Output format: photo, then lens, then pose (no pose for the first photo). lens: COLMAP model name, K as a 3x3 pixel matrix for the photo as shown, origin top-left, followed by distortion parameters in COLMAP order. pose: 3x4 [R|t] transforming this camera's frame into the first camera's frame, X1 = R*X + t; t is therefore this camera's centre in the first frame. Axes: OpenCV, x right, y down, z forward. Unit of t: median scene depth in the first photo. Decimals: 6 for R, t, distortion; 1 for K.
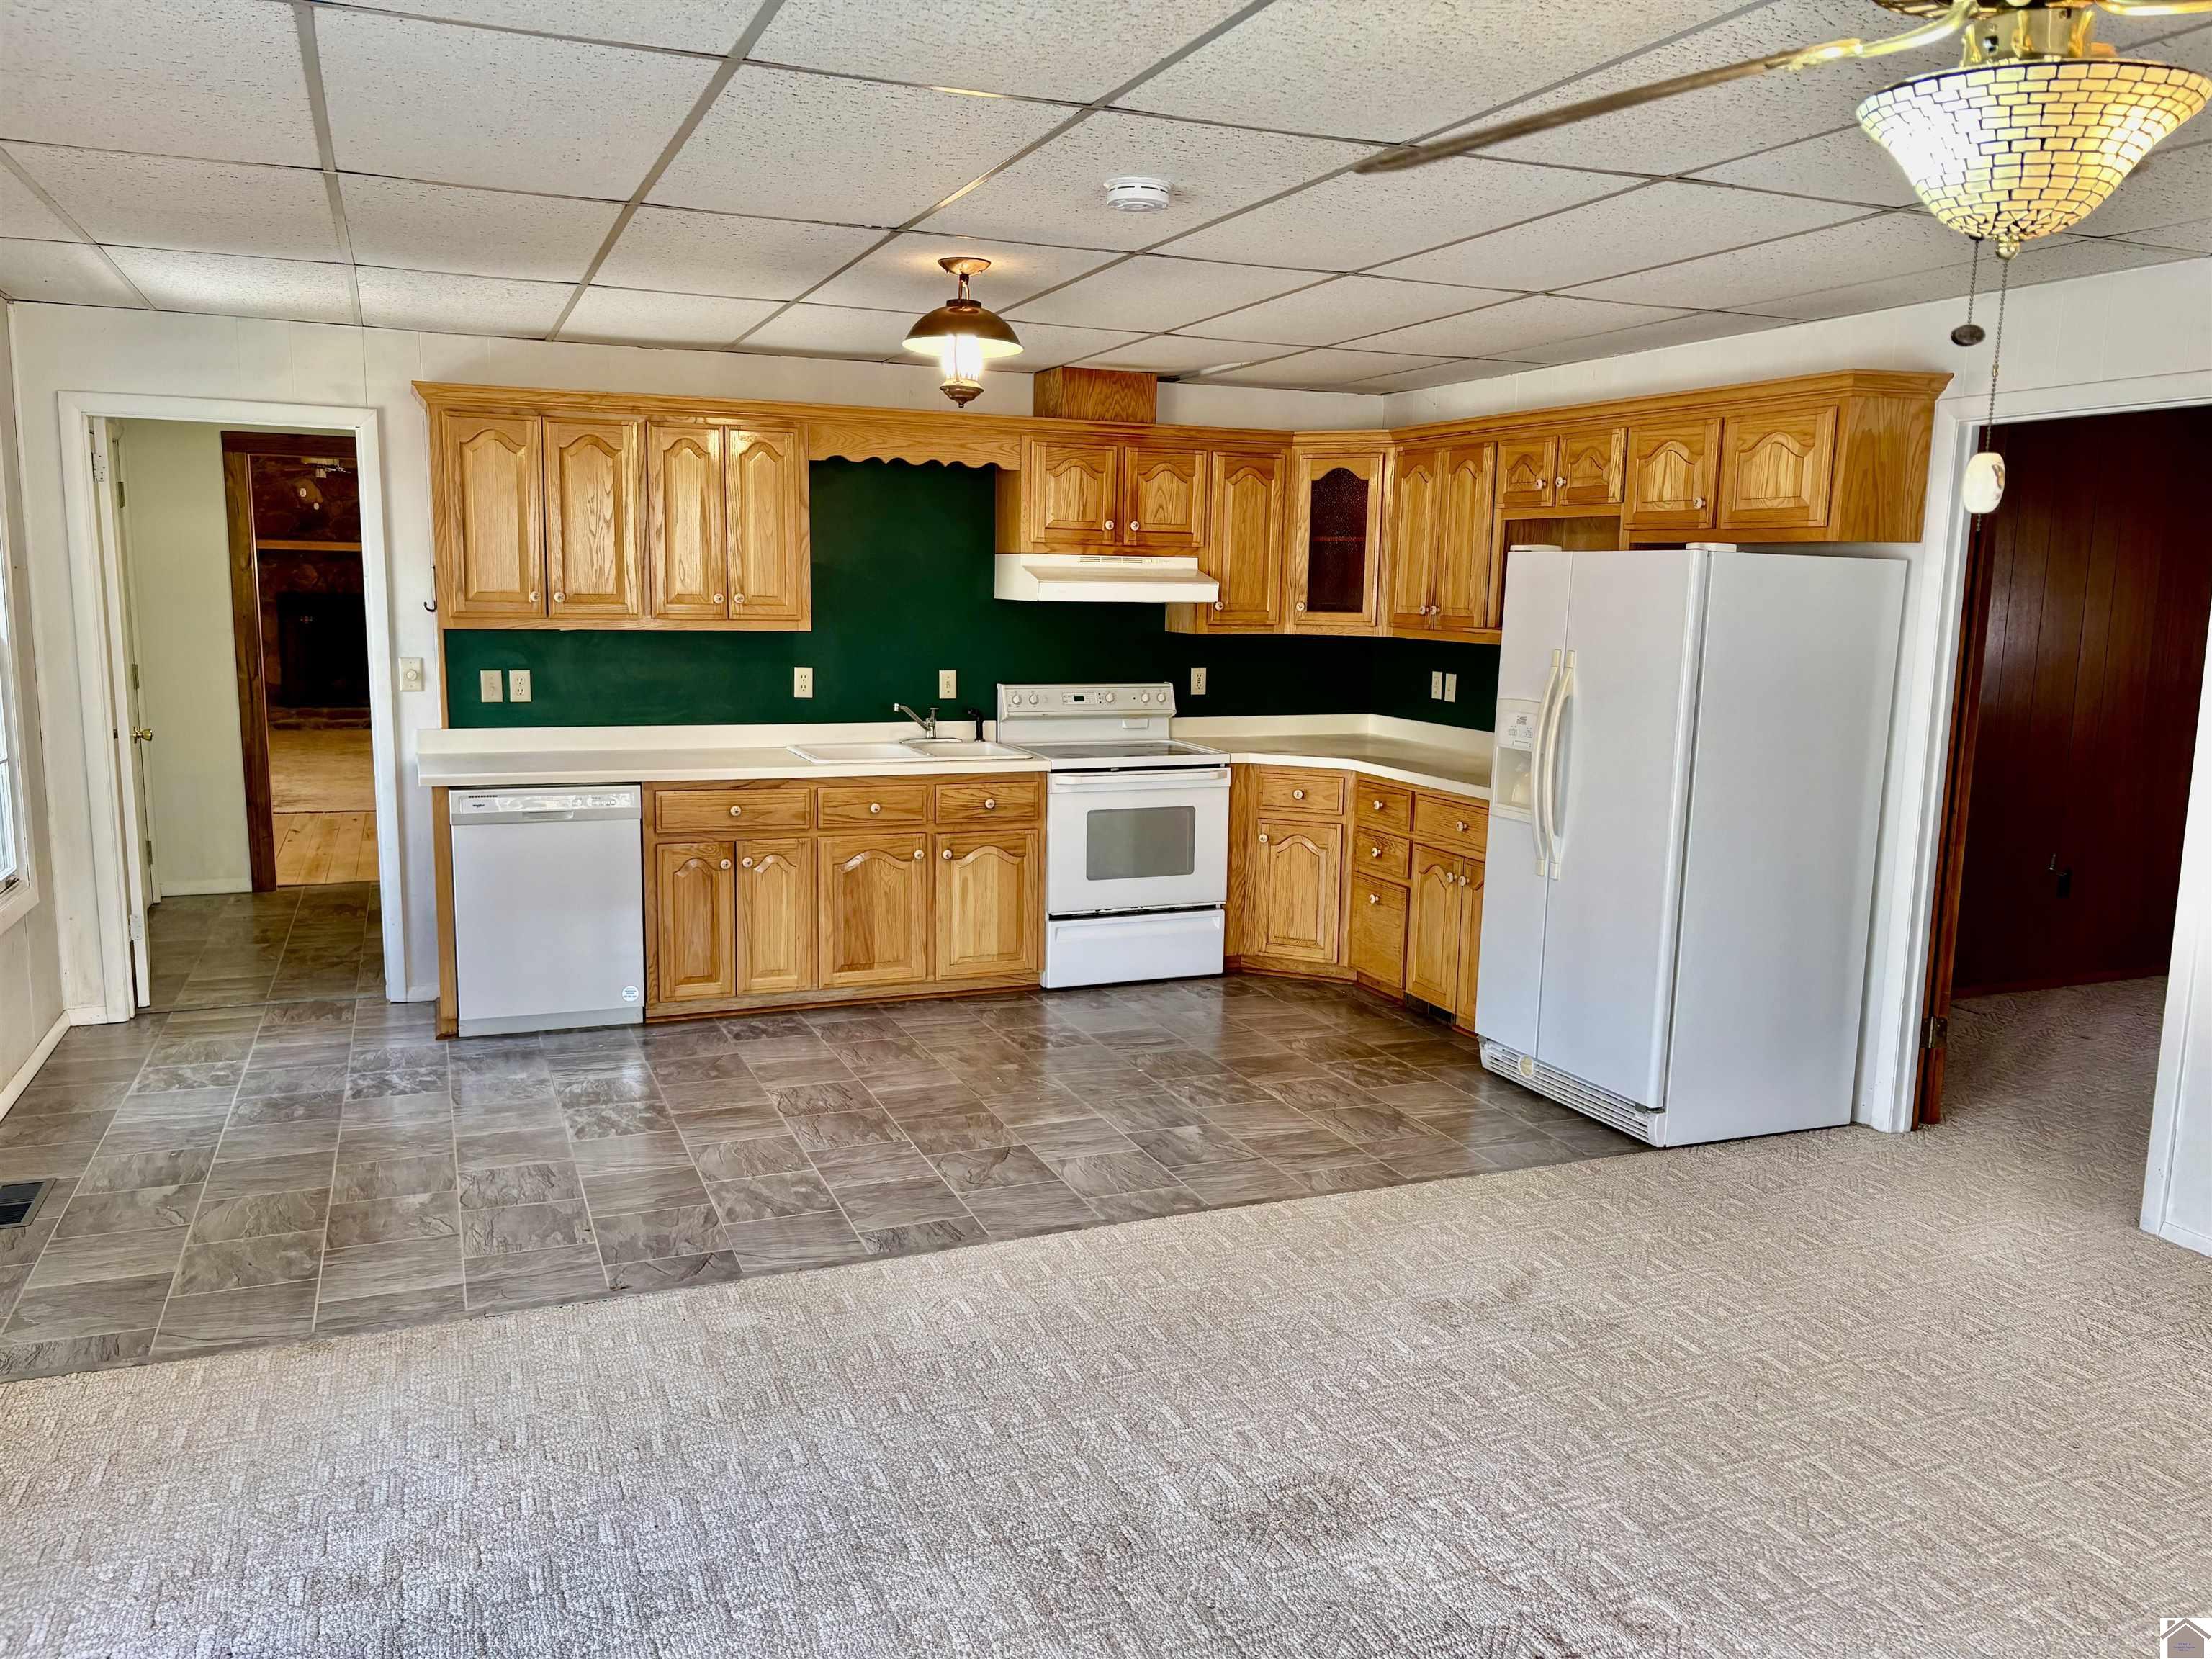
lens RADIAL K [[1668.8, 0, 1106.0], [0, 1668.8, 829.5], [0, 0, 1]] dist [0.004177, -0.008013]
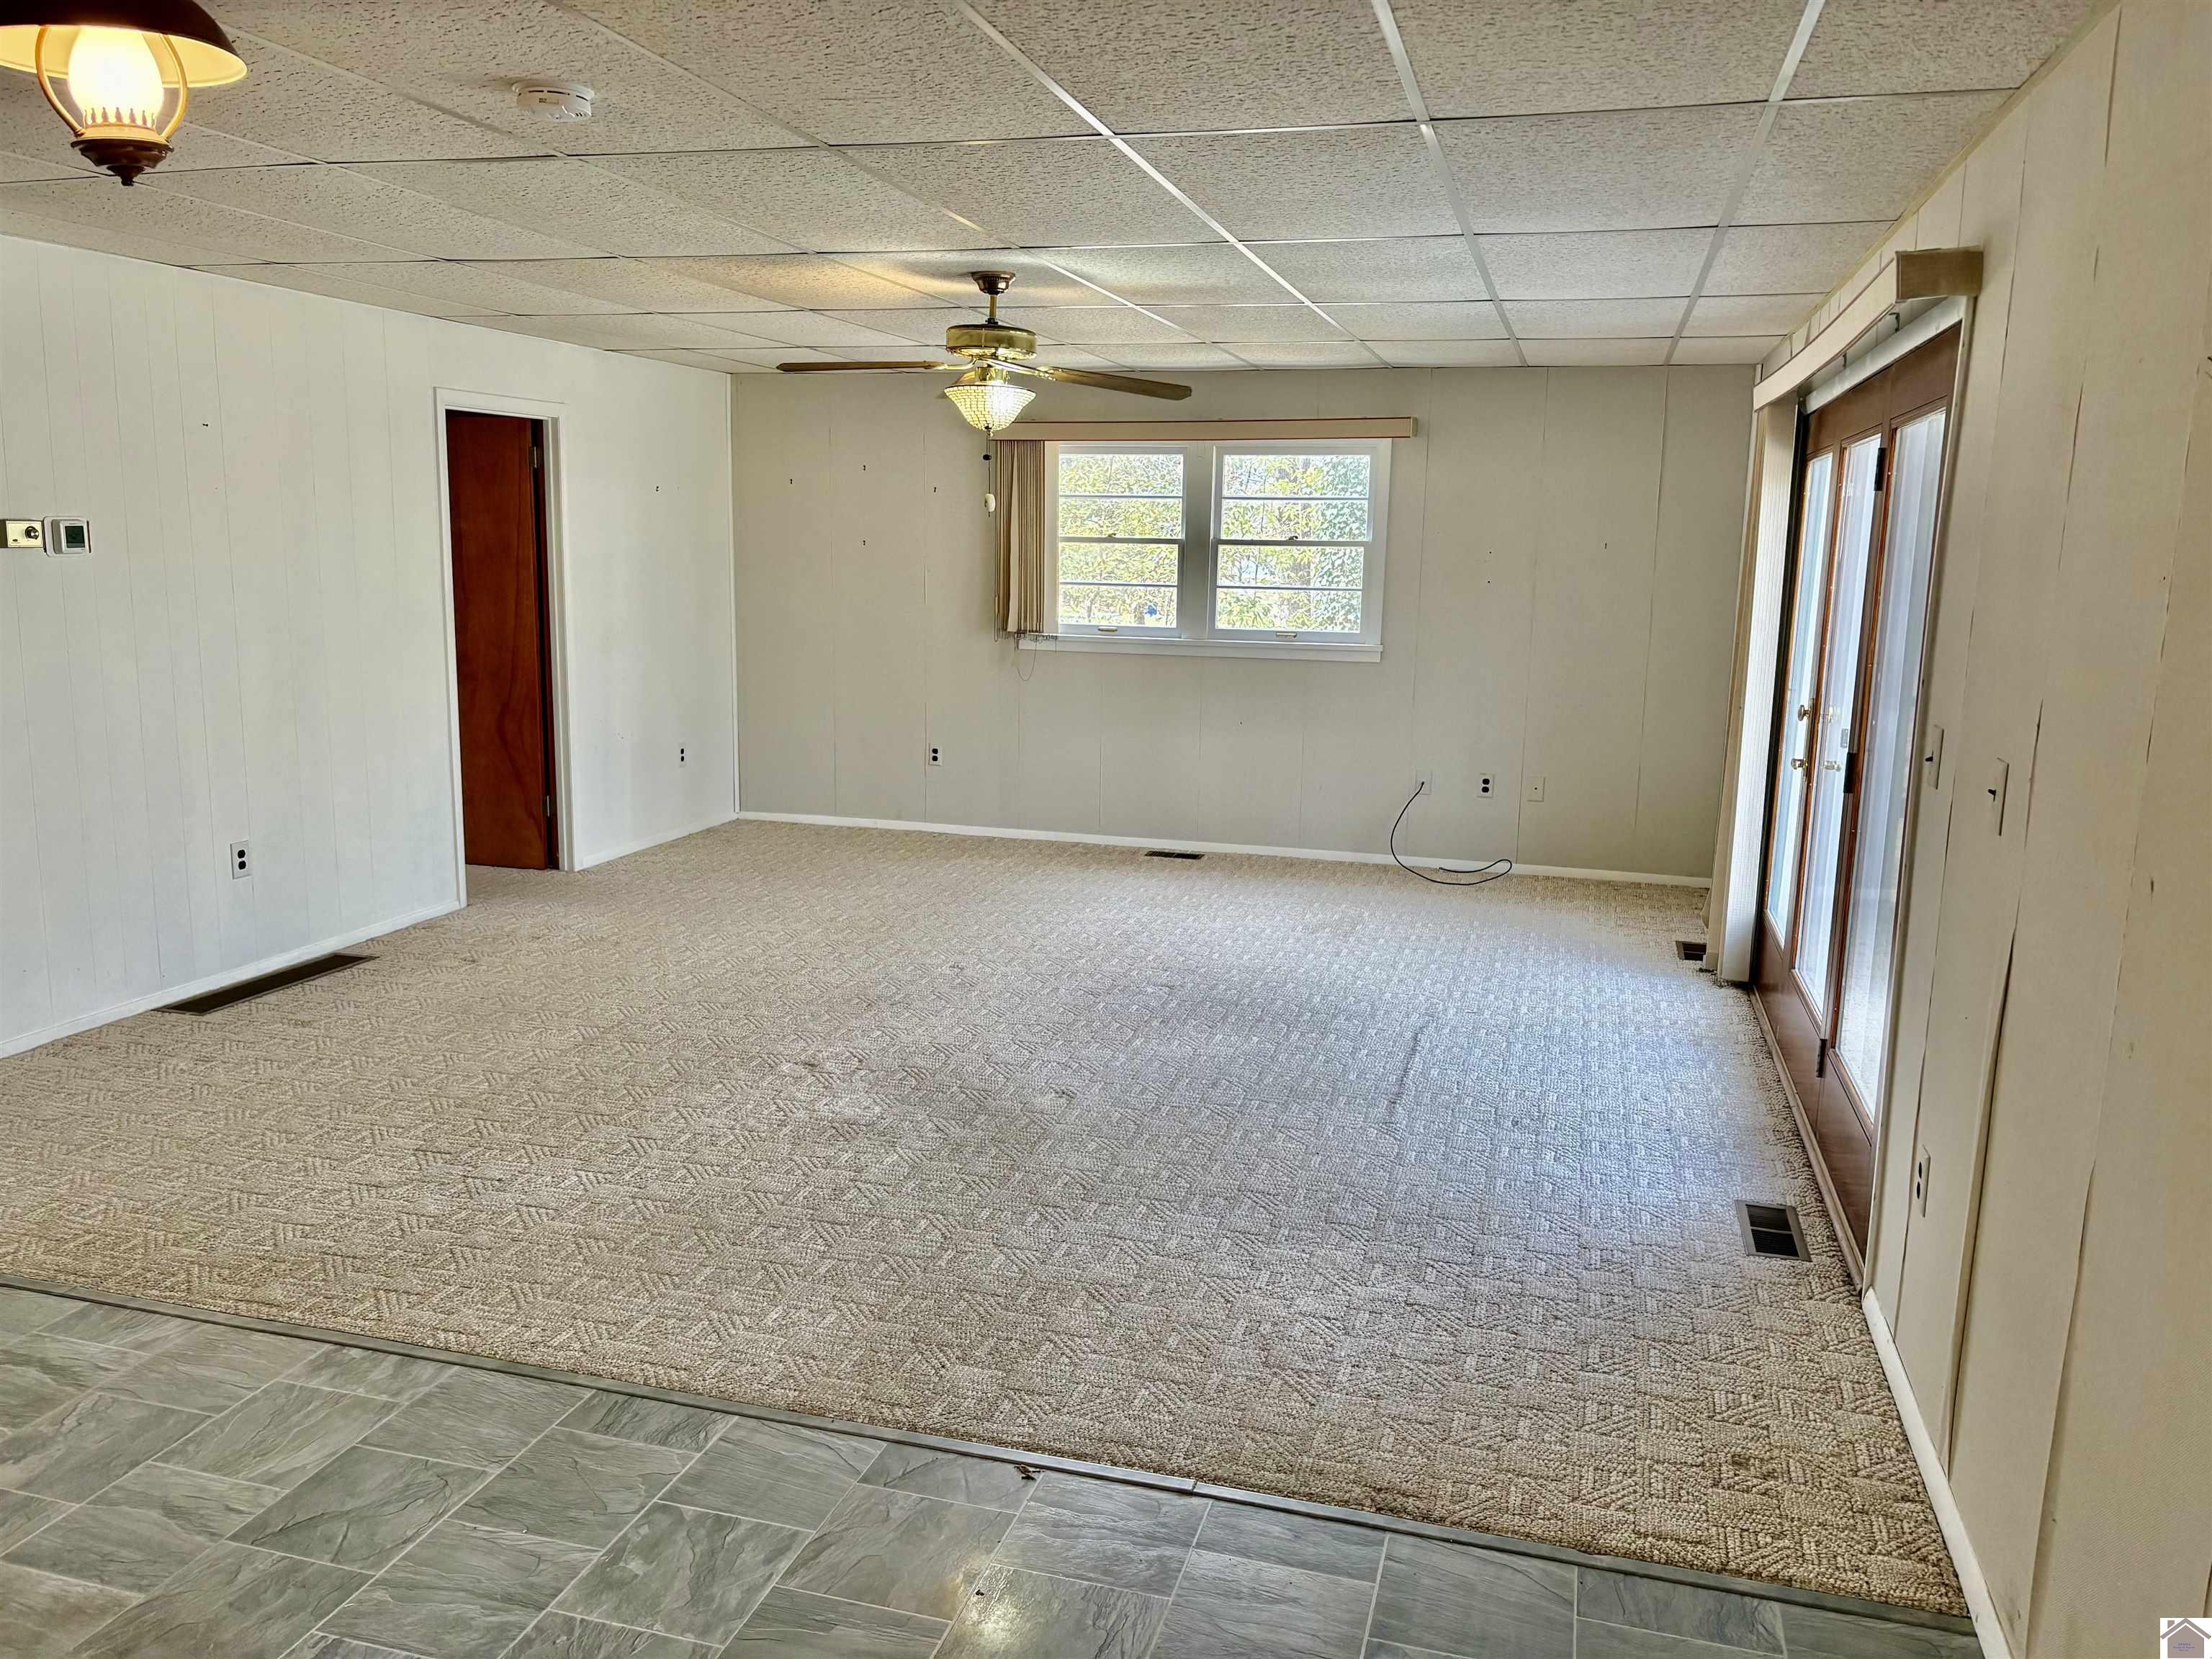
lens RADIAL K [[1668.8, 0, 1106.0], [0, 1668.8, 829.5], [0, 0, 1]] dist [0.004177, -0.008013]
pose [[-0.782437, -0.143199, 0.606041, -0.651390], [0.063868, 0.949616, 0.306840, -0.215325], [-0.619445, 0.278790, -0.733869, 1.276535]]
